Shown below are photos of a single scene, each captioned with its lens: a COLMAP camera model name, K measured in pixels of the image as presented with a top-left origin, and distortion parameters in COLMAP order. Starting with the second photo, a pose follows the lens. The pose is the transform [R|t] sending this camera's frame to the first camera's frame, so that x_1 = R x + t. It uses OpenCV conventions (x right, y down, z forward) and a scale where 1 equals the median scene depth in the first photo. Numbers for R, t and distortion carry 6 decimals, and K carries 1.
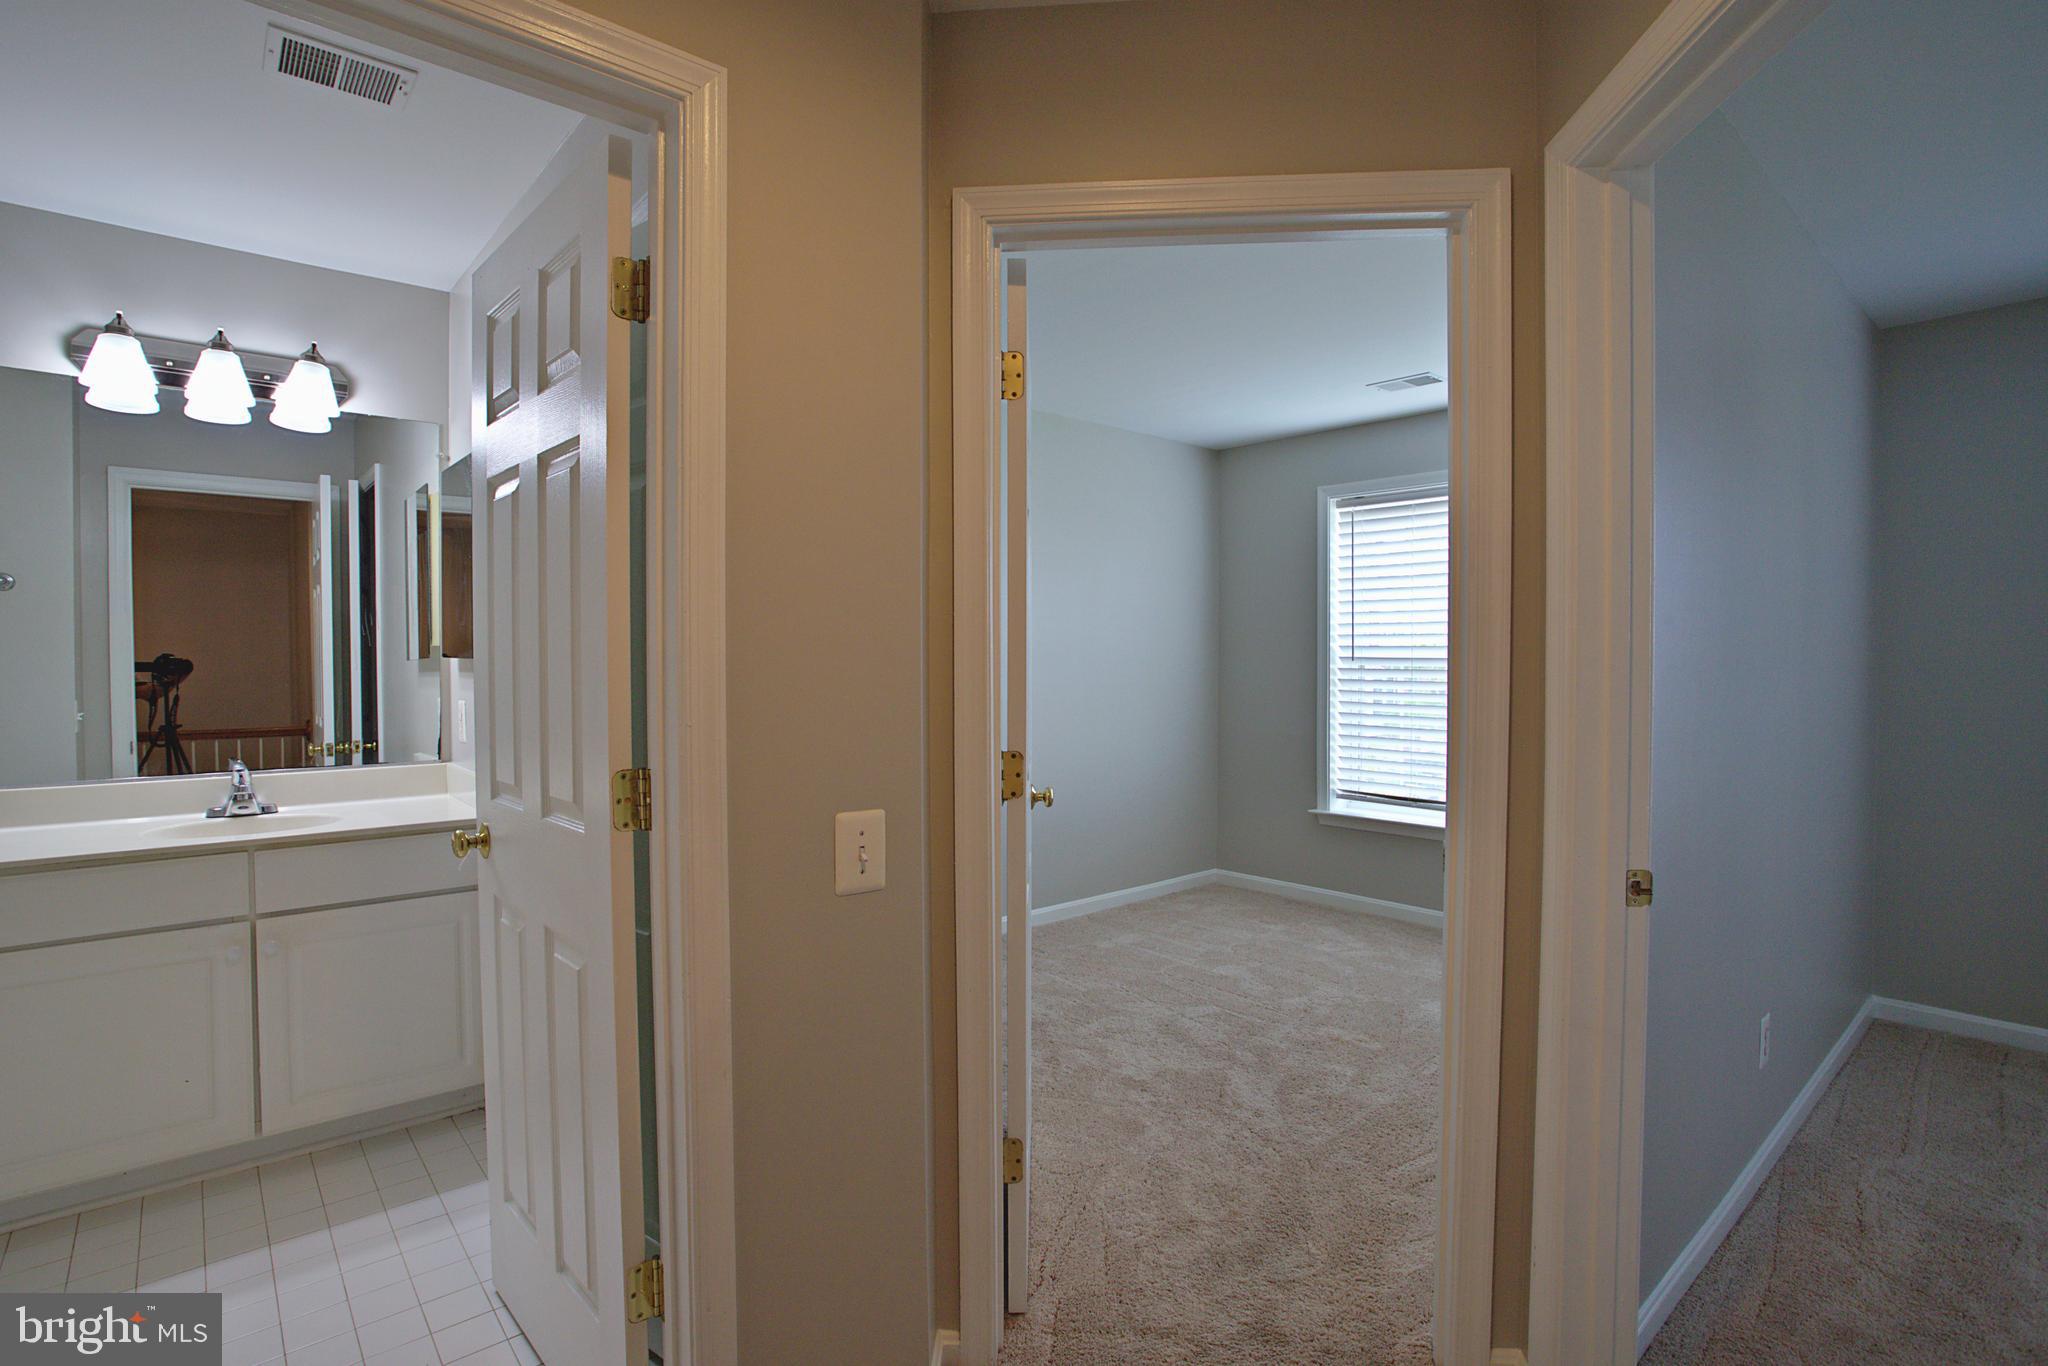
lens RADIAL K [[1003.5, 0, 1020.7], [0, 1003.5, 675.7], [0, 0, 1]] dist [-0.085330, 0.043303]
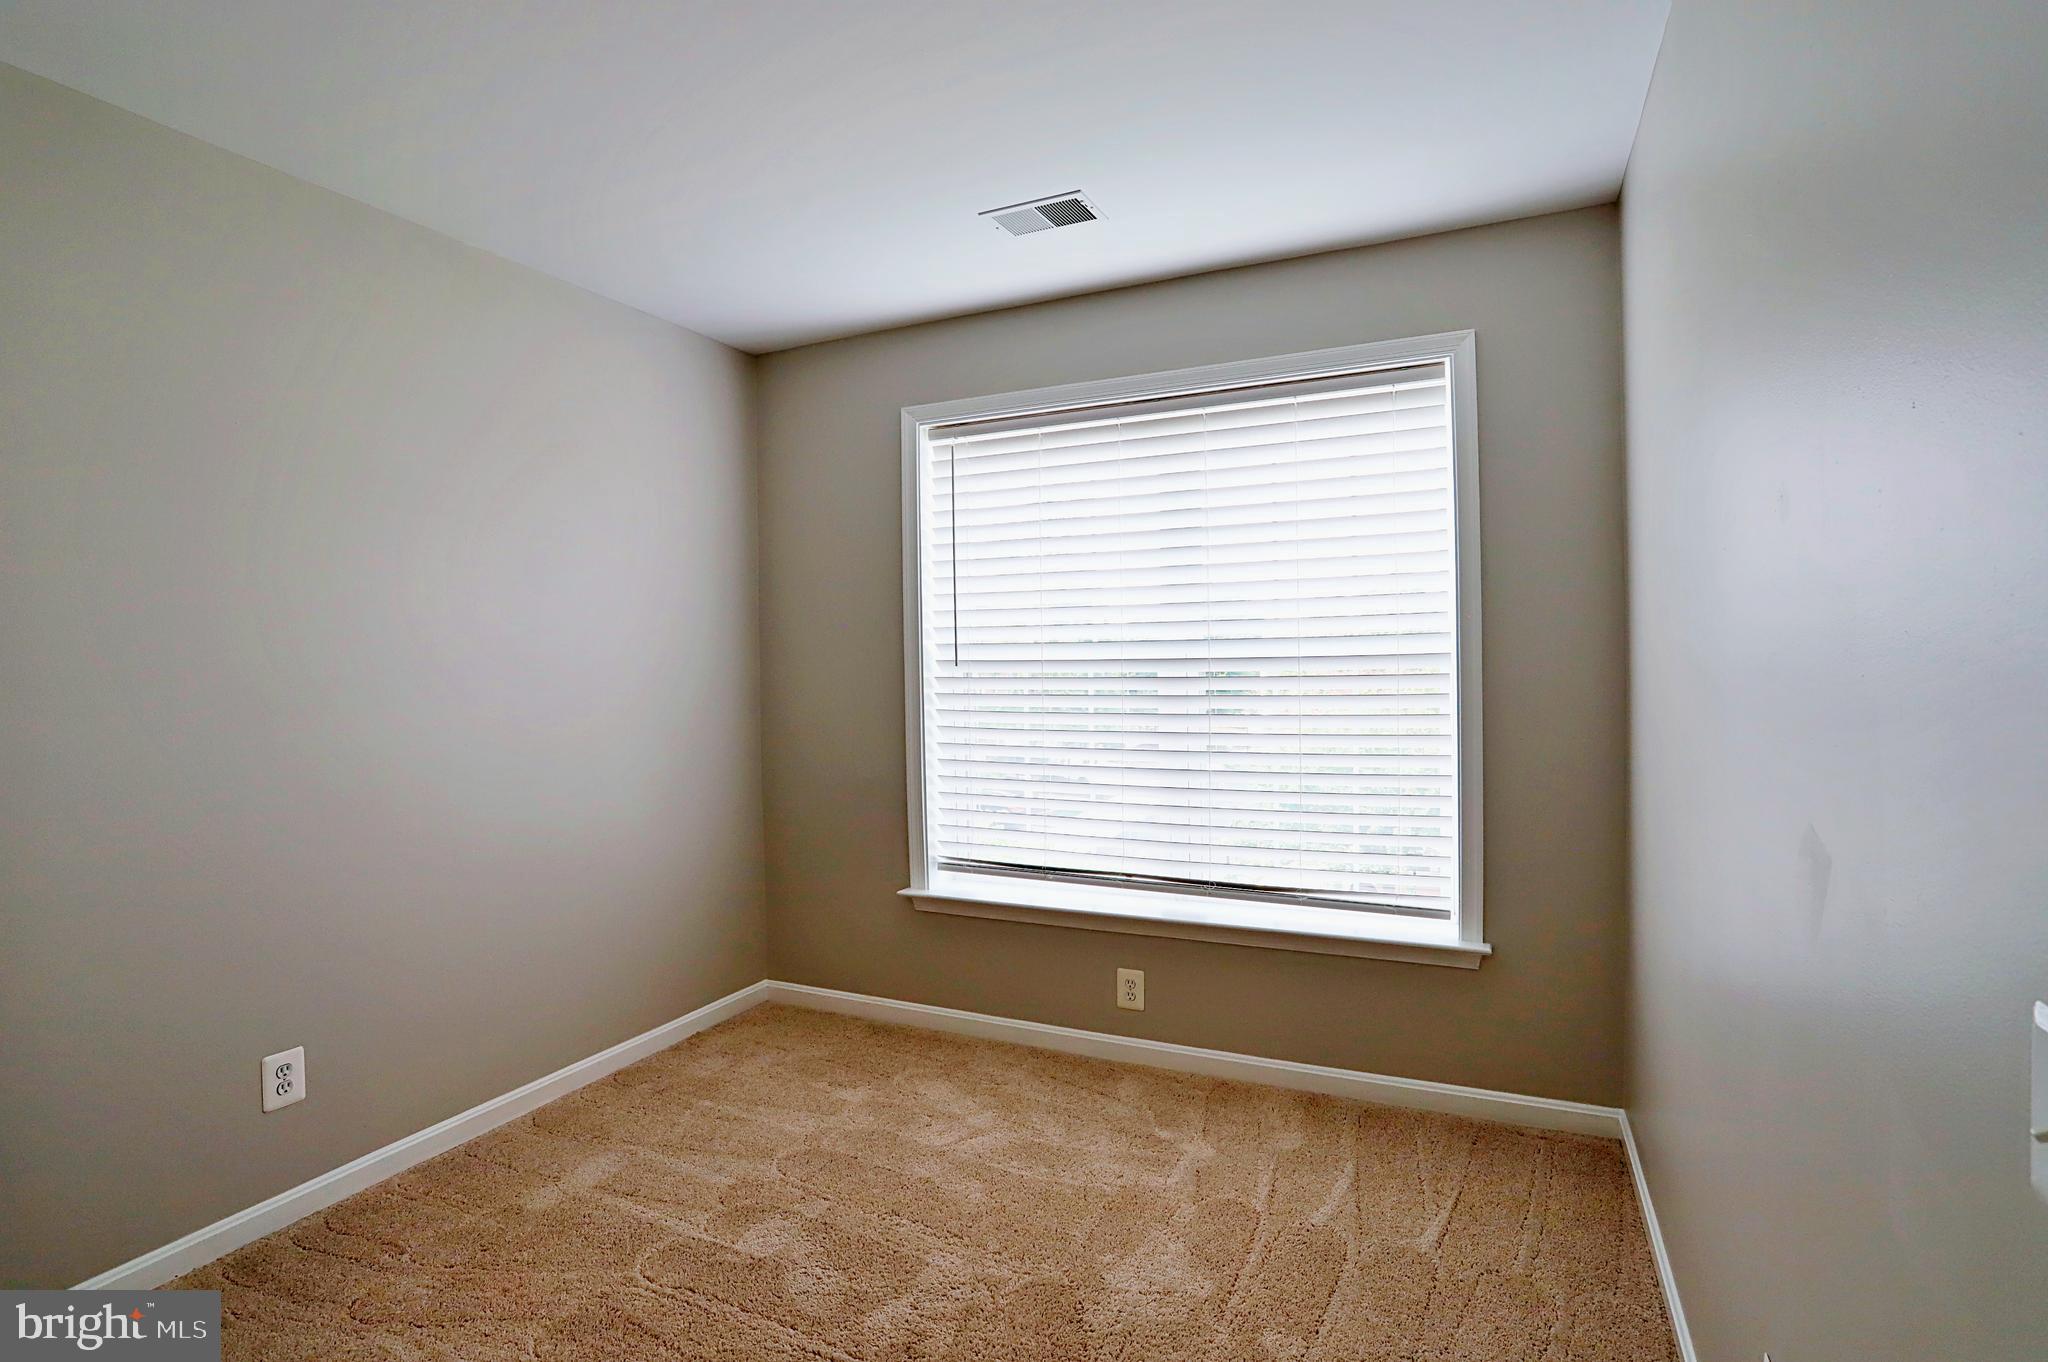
lens RADIAL K [[1003.5, 0, 1020.7], [0, 1003.5, 673.7], [0, 0, 1]] dist [-0.085330, 0.043303]
pose [[0.918517, -0.020233, 0.394863, 0.105715], [0.023429, 0.999720, -0.003274, -0.006452], [-0.394686, 0.012259, 0.918734, 0.359349]]
